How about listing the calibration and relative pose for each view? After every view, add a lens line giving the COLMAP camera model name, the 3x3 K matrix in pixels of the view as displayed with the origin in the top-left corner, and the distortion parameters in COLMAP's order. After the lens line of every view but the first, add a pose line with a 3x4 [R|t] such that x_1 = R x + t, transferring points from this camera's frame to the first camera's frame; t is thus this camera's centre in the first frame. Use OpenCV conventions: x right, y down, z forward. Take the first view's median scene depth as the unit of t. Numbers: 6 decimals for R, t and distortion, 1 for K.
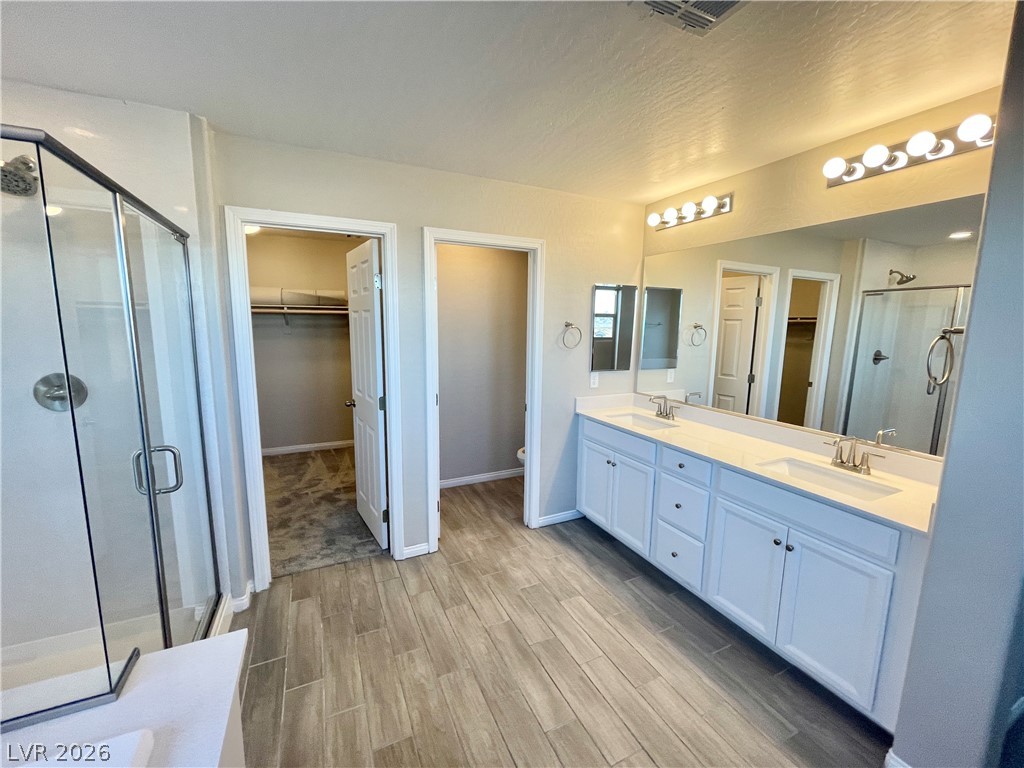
lens RADIAL K [[412.3, 0, 508.1], [0, 412.3, 382.0], [0, 0, 1]] dist [-0.007073, 0.000904]
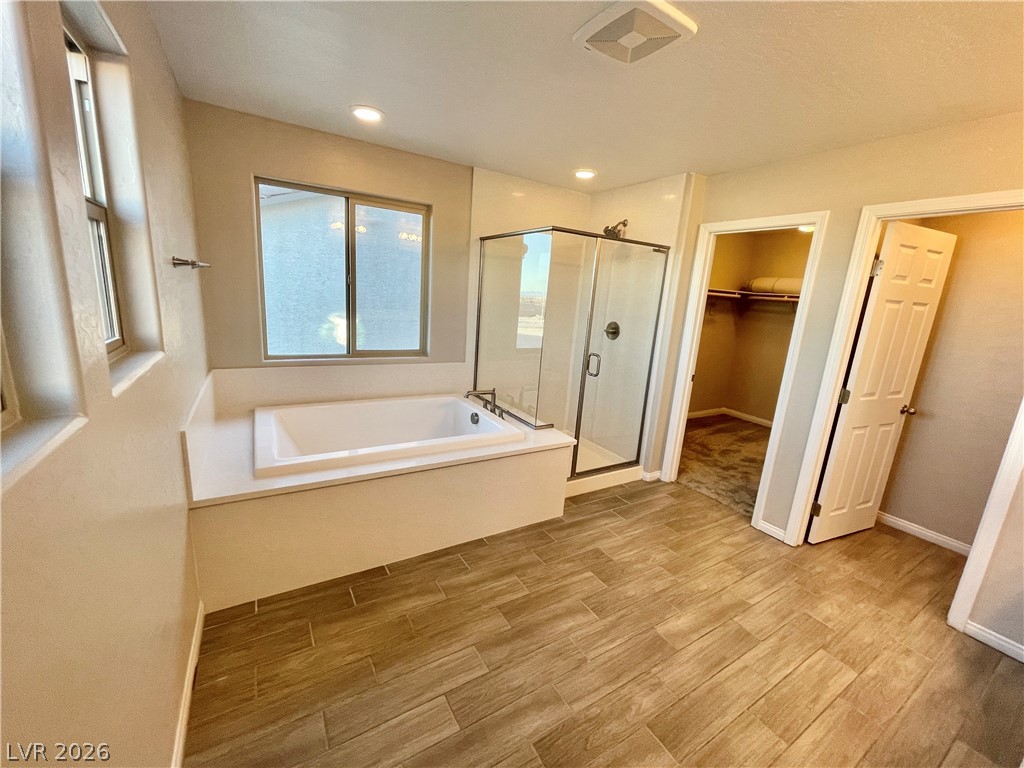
lens RADIAL K [[412.3, 0, 508.1], [0, 412.3, 382.0], [0, 0, 1]] dist [-0.007073, 0.000904]
pose [[0.099845, 0.211353, -0.972297, 0.686810], [-0.206660, 0.960275, 0.187518, -0.004281], [0.973305, 0.182212, 0.139556, 0.160103]]
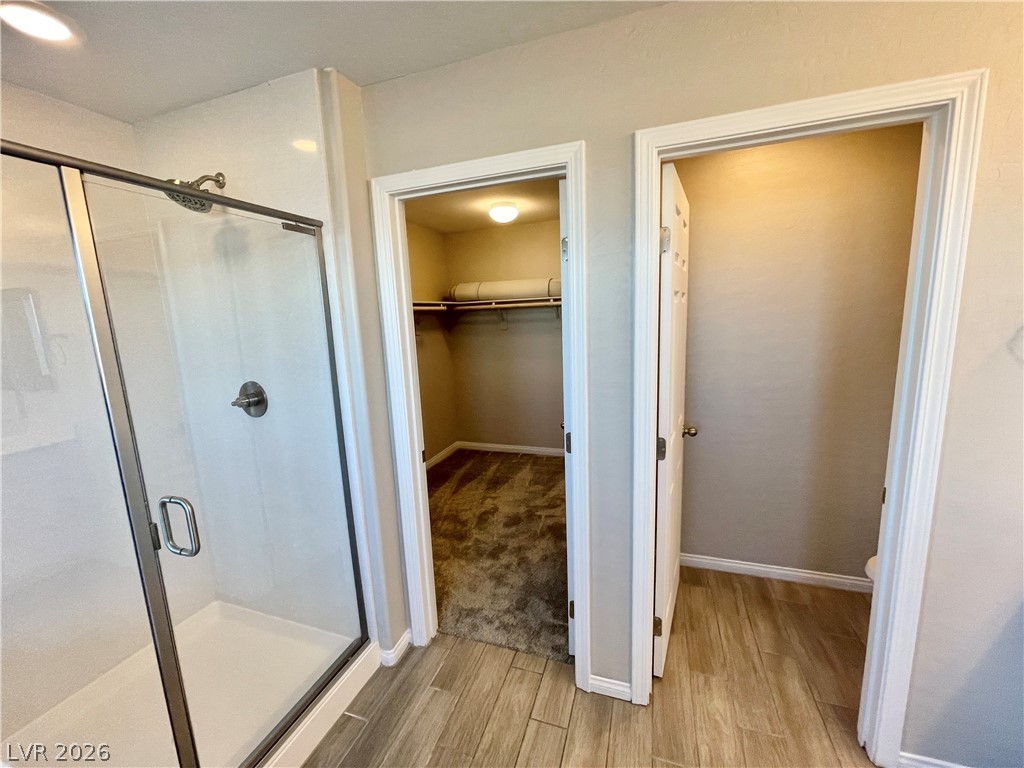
lens RADIAL K [[412.3, 0, 508.1], [0, 412.3, 382.0], [0, 0, 1]] dist [-0.007073, 0.000904]
pose [[0.708767, 0.073077, -0.701647, 0.070090], [-0.049896, 0.997322, 0.053468, -0.075594], [0.703676, -0.002887, 0.710516, 0.502636]]
